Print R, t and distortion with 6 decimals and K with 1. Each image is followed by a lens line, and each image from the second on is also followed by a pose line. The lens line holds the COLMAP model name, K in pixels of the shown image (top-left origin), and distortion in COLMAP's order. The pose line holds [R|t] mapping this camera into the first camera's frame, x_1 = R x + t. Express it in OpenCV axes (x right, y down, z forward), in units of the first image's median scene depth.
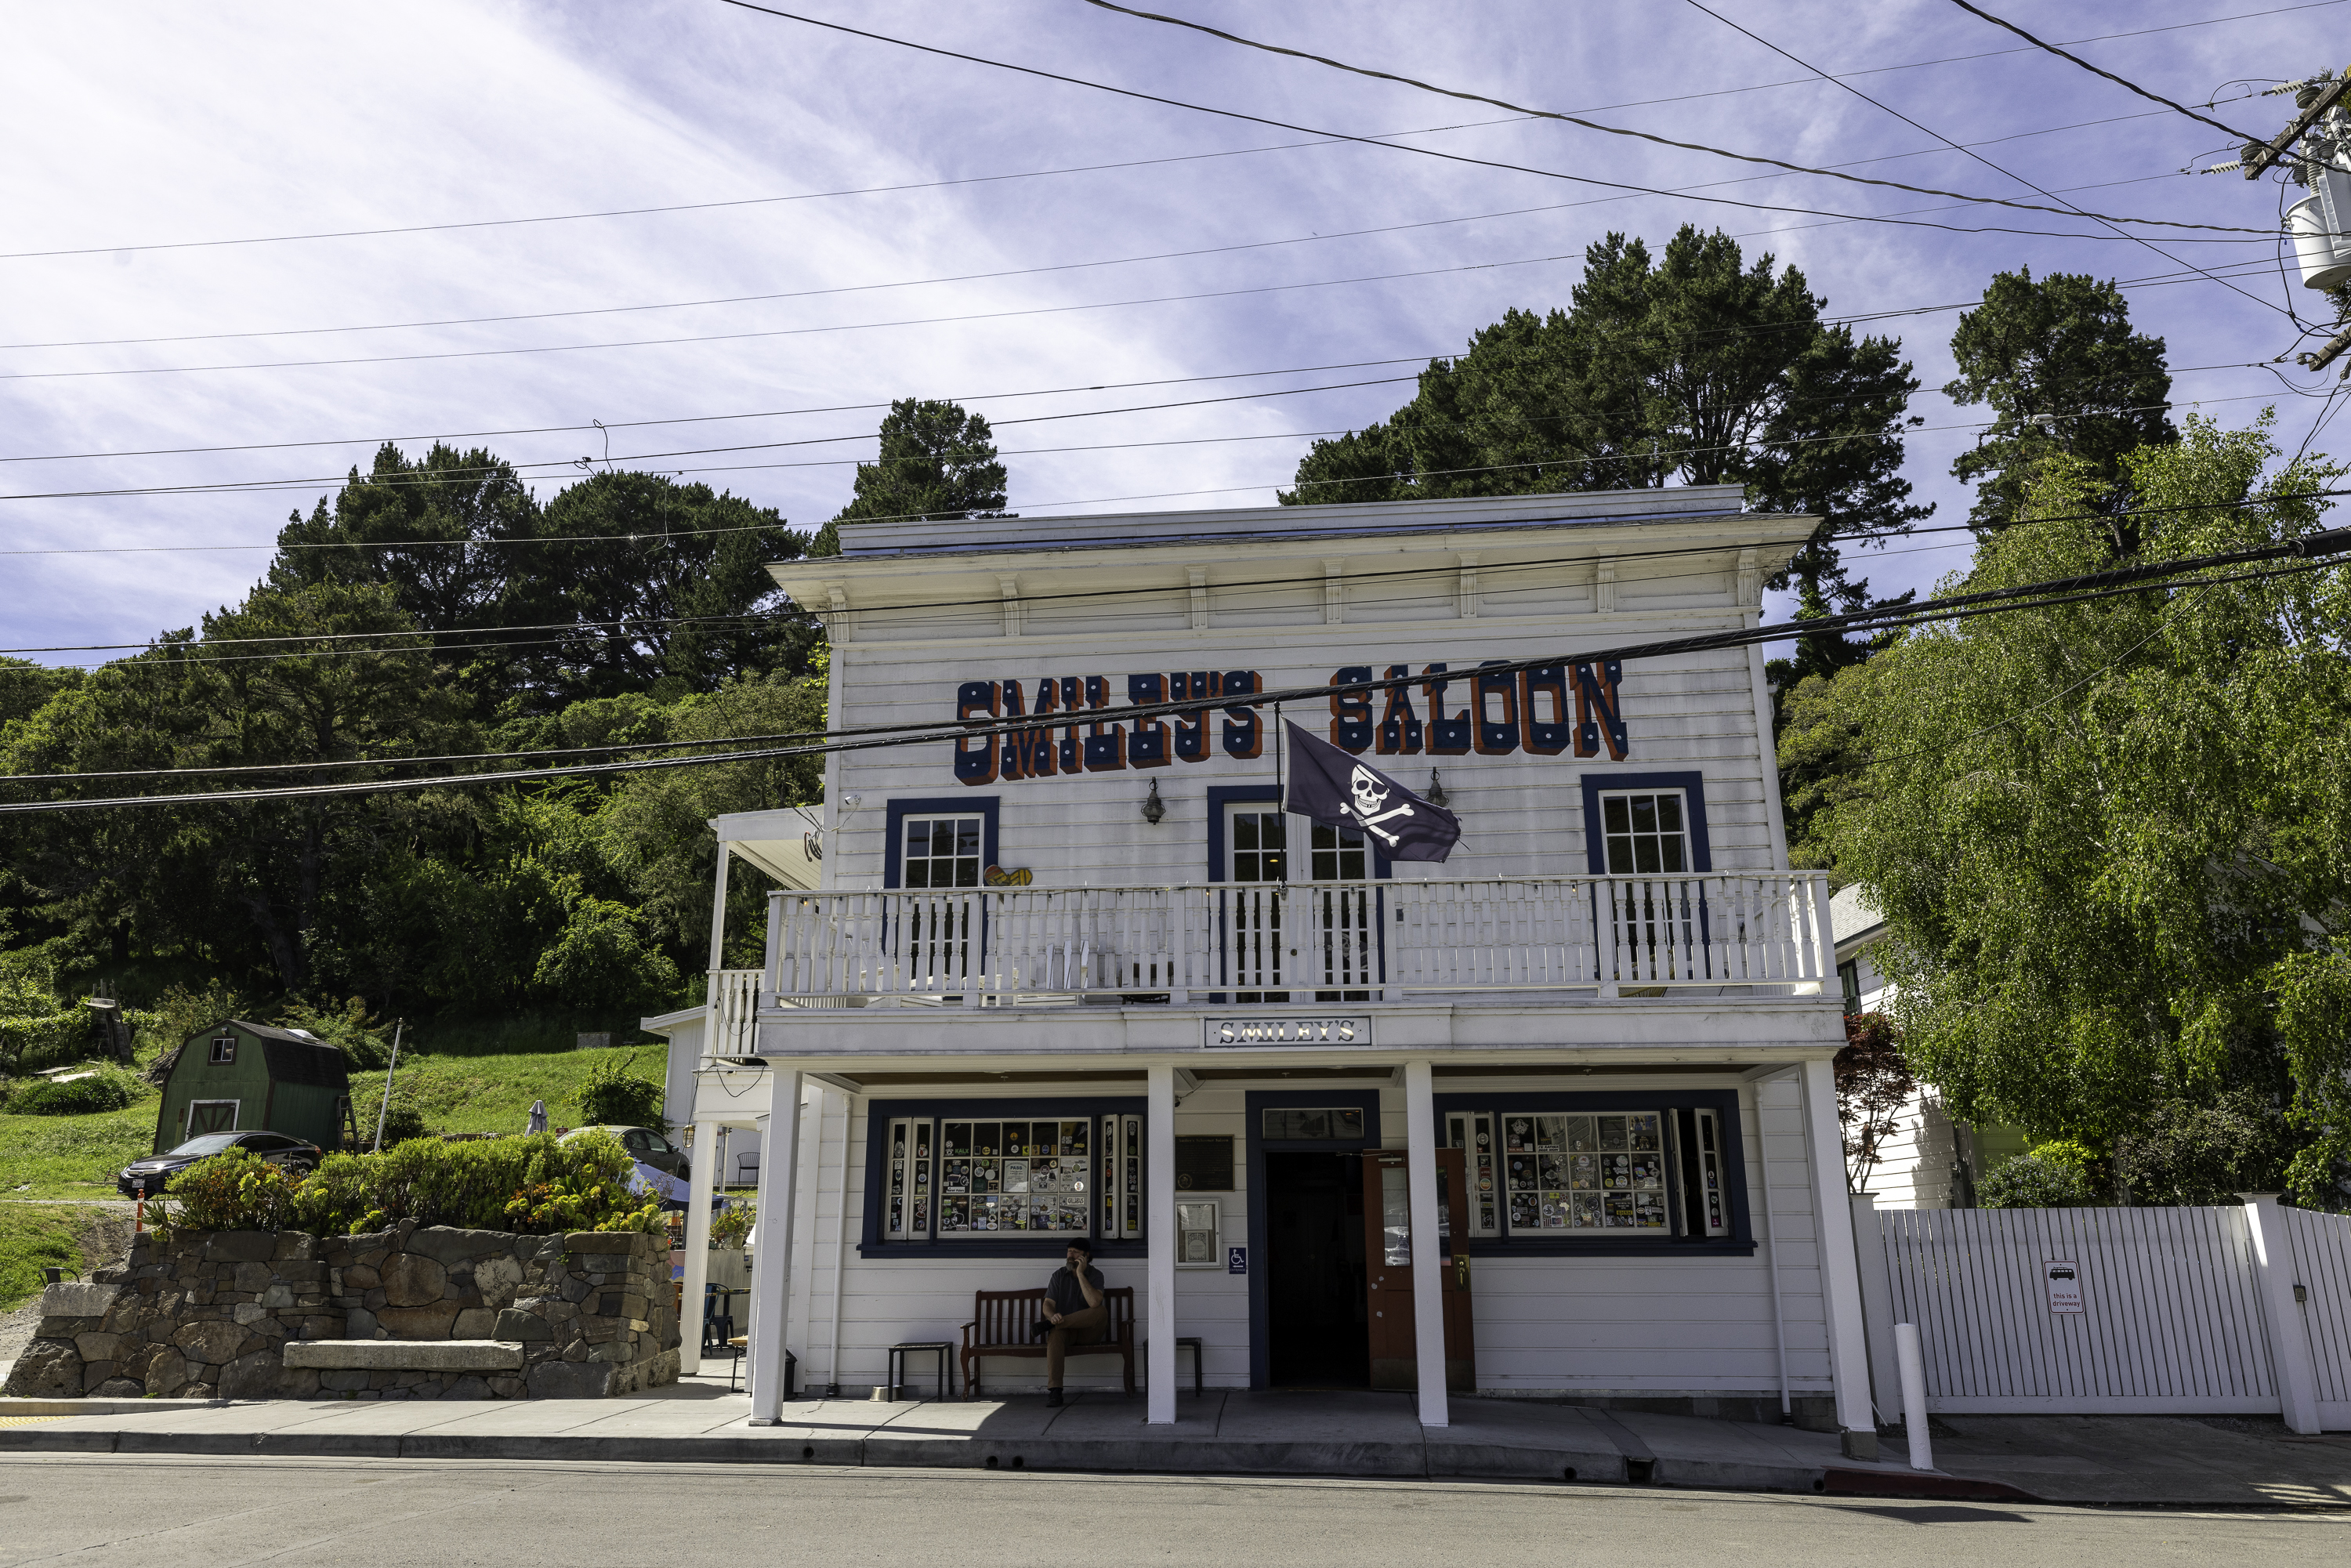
lens RADIAL K [[1672.9, 0, 1173.1], [0, 1672.9, 769.1], [0, 0, 1]] dist [0.004462, -0.001123]
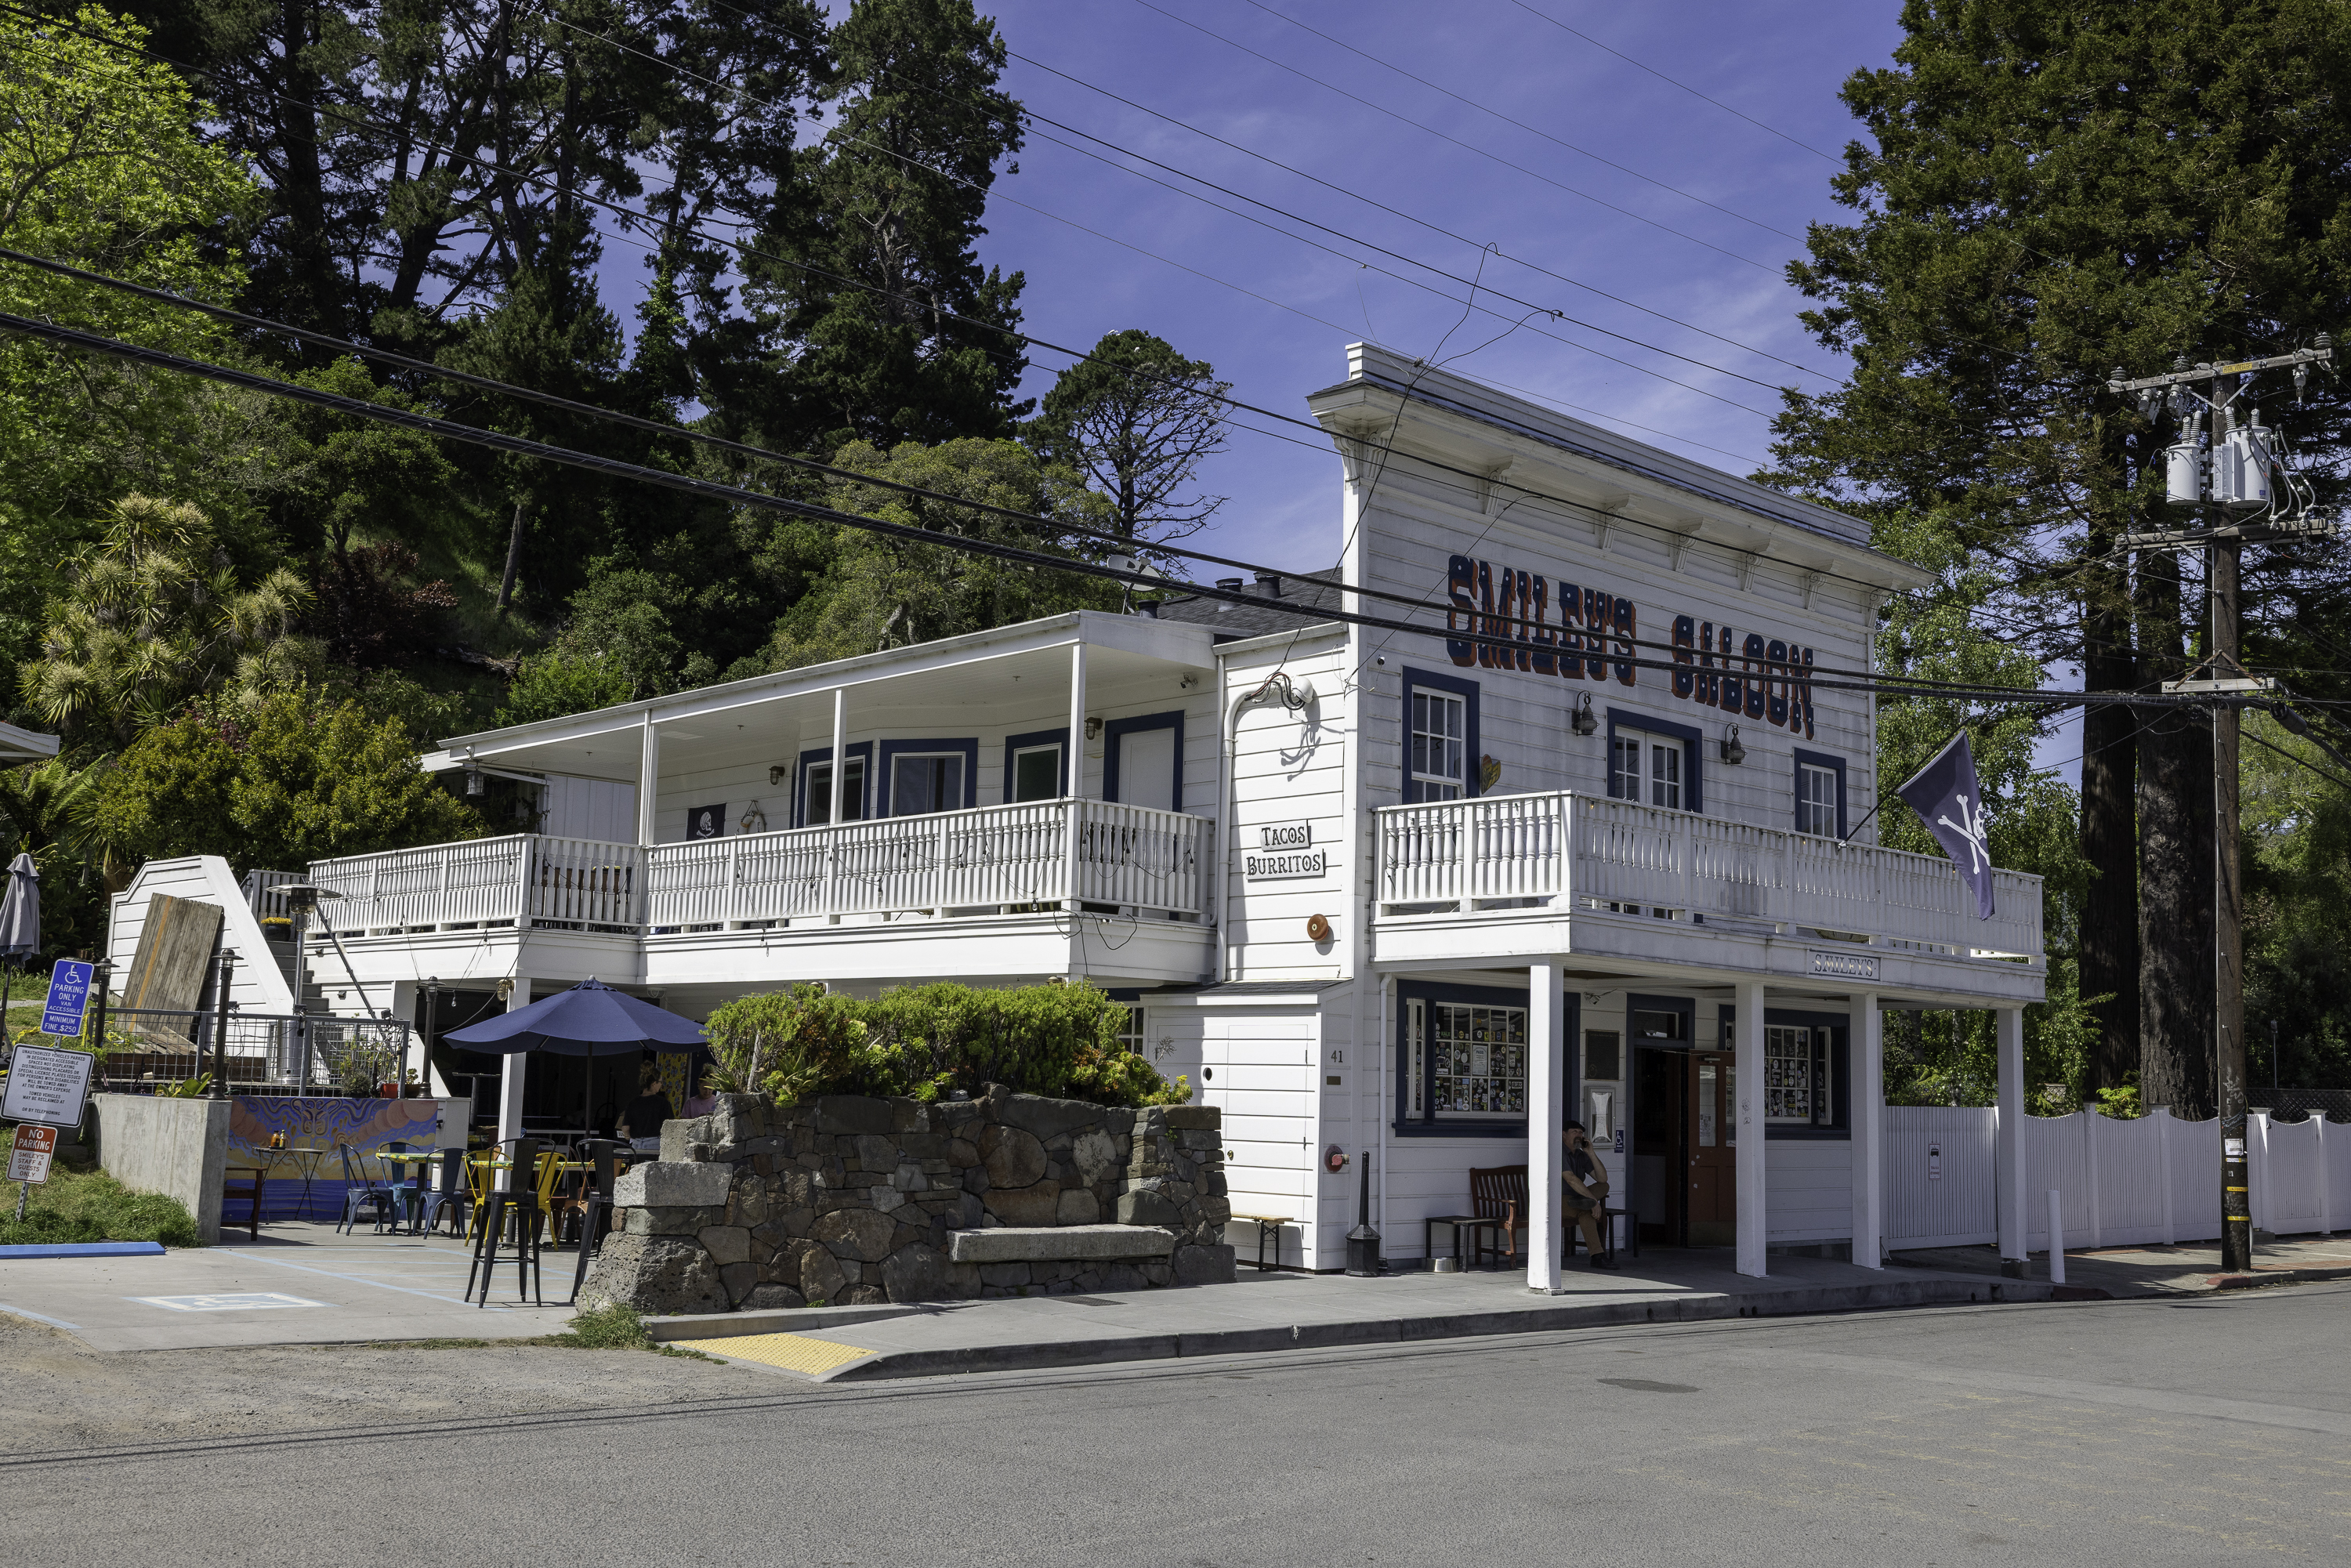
lens RADIAL K [[2333.8, 0, 1172.6], [0, 2333.8, 790.3], [0, 0, 1]] dist [0.006781, 0.000000]
pose [[0.648063, 0.116502, 0.752623, -1.293640], [-0.234569, 0.970723, 0.051718, 0.051096], [-0.724563, -0.210059, 0.656417, 0.224351]]
